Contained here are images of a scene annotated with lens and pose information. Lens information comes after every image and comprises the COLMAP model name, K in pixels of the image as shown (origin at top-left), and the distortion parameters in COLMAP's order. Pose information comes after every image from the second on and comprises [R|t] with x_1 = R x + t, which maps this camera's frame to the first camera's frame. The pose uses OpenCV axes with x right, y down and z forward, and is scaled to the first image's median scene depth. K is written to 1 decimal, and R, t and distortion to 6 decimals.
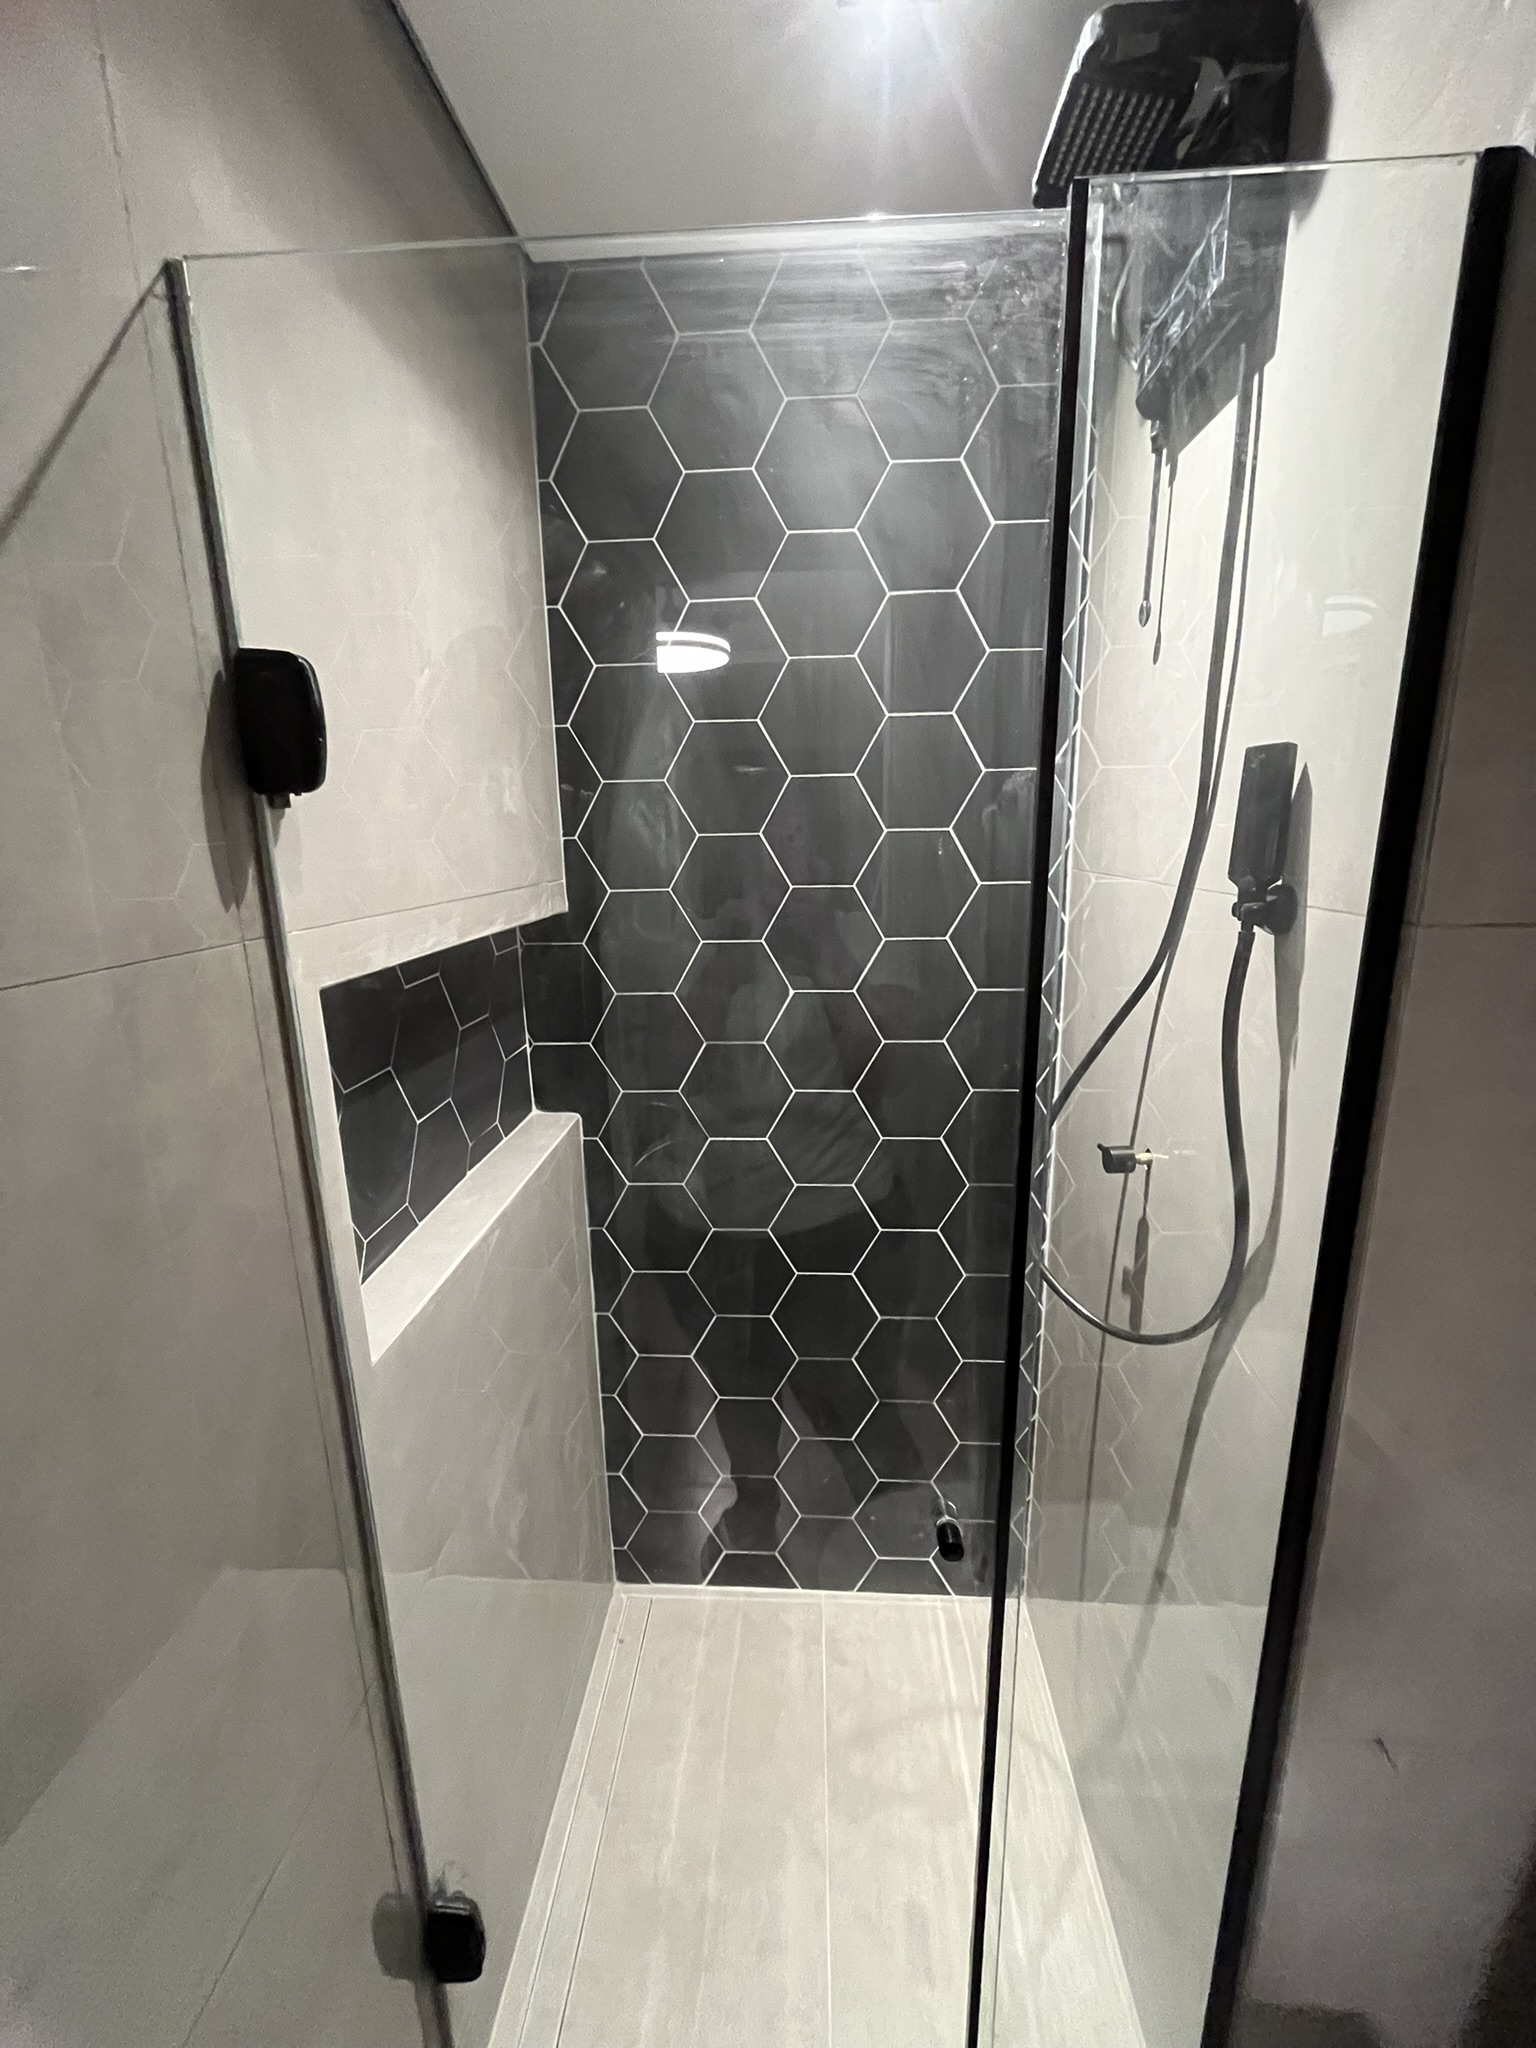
lens RADIAL K [[829.4, 0, 774.9], [0, 829.4, 1027.3], [0, 0, 1]] dist [0.002351, -0.000874]
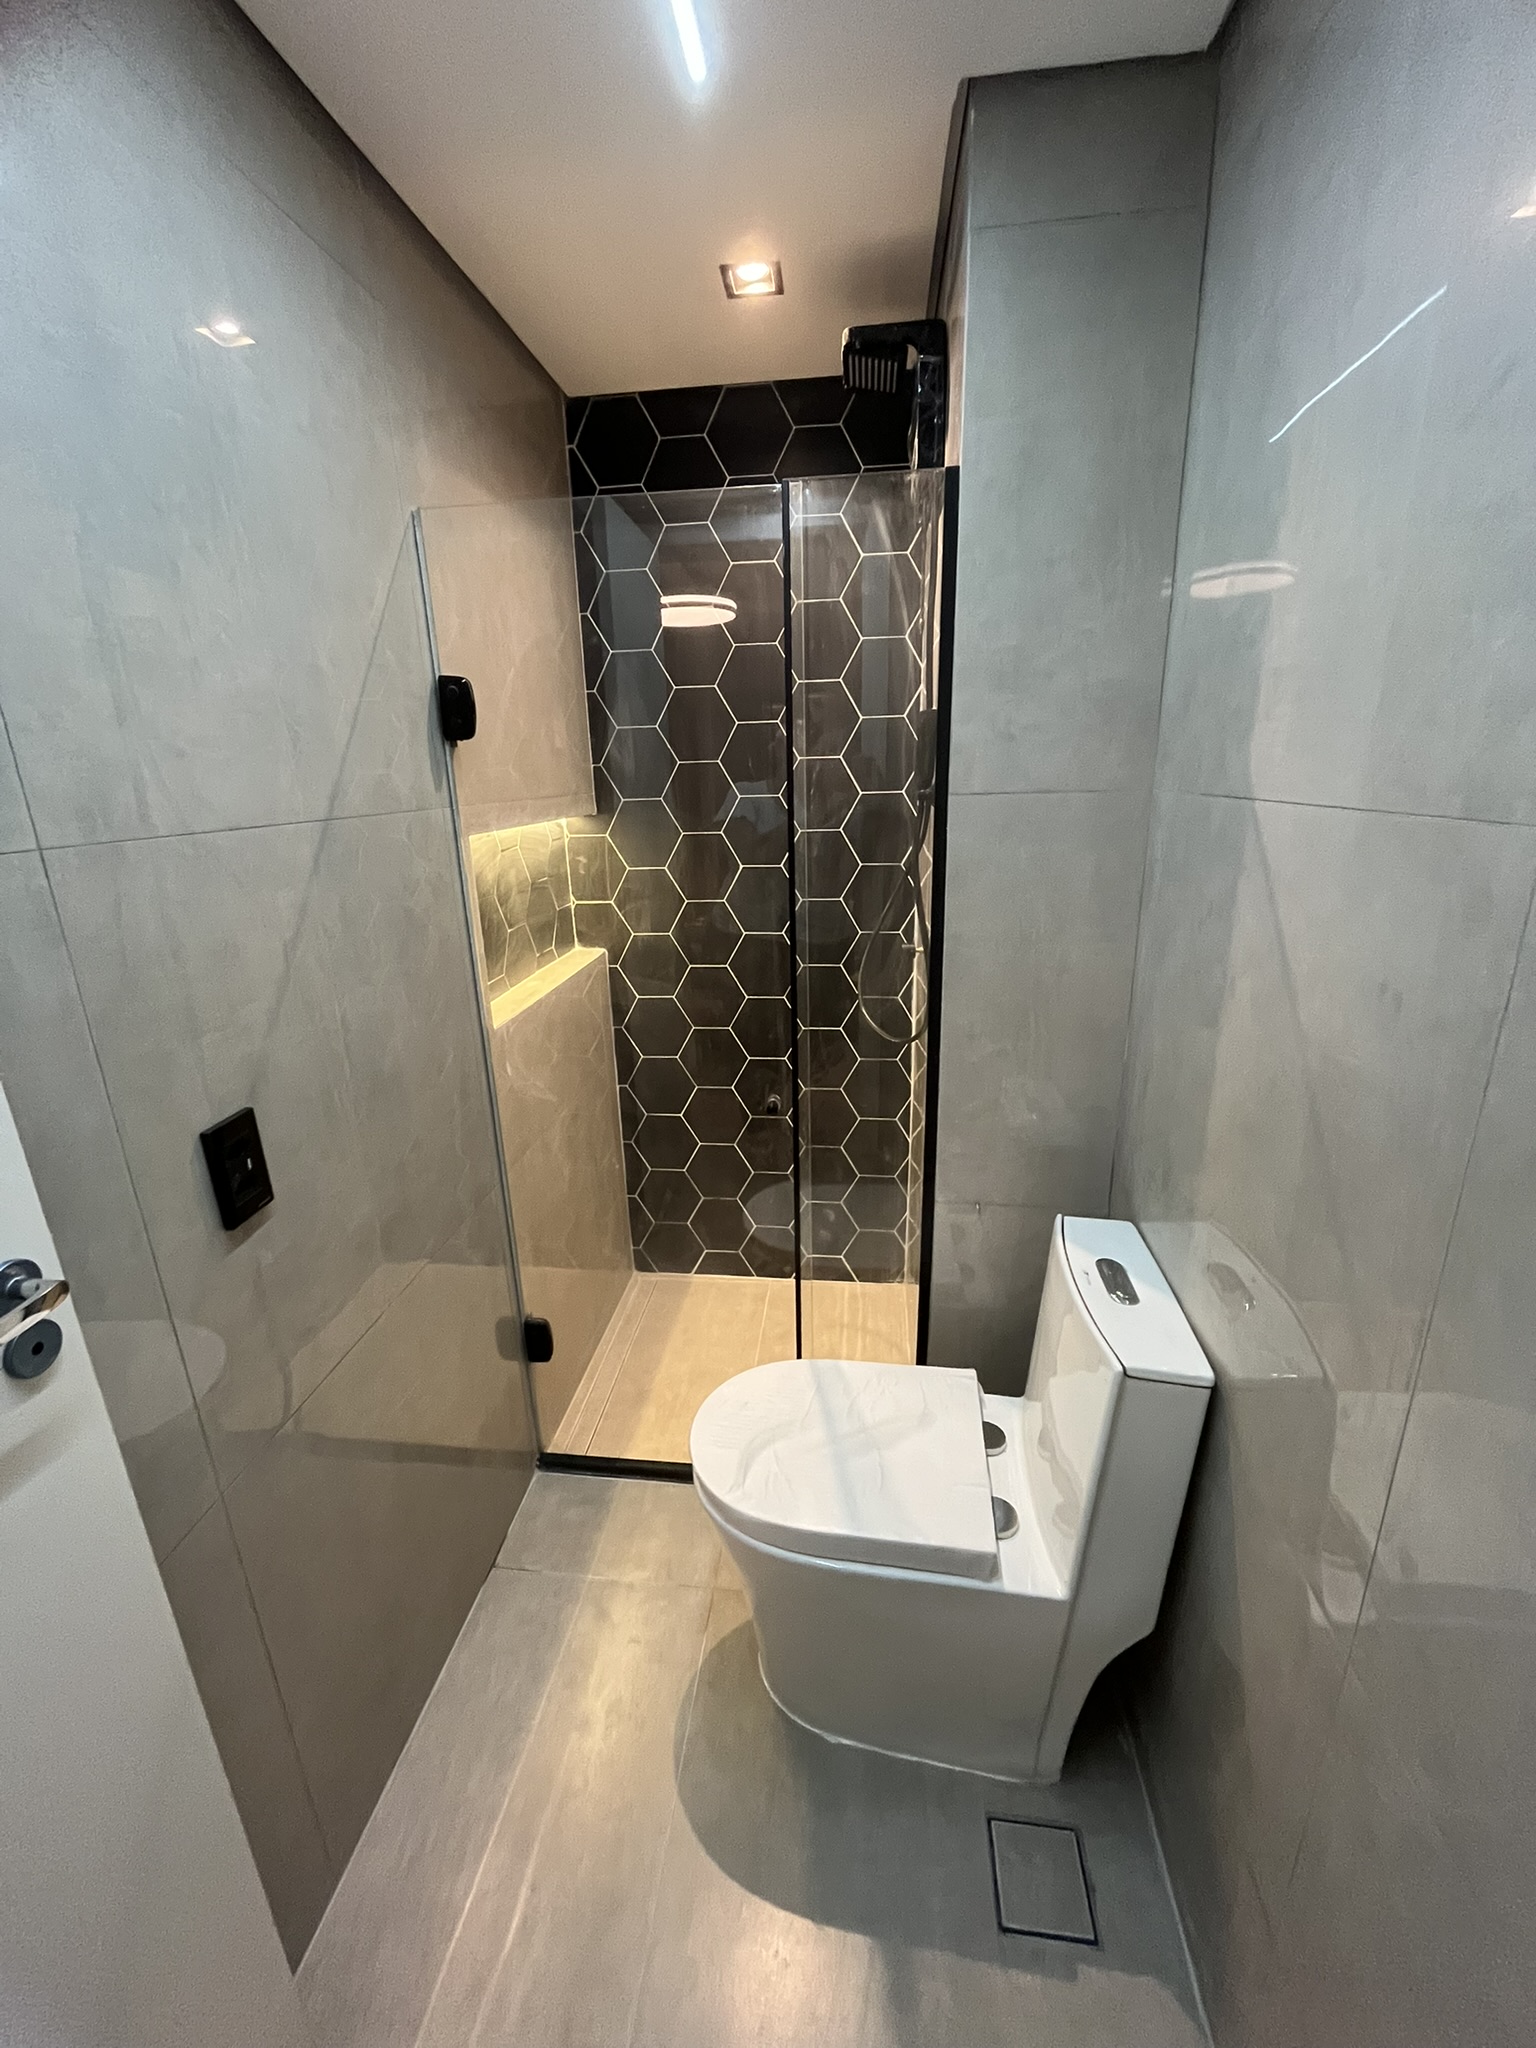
lens RADIAL K [[829.4, 0, 762.6], [0, 829.4, 1019.5], [0, 0, 1]] dist [0.002351, -0.000874]
pose [[0.997486, 0.008305, -0.070374, 0.183597], [-0.003784, 0.997934, 0.064134, 0.153138], [0.070761, -0.063706, 0.995457, -0.579218]]
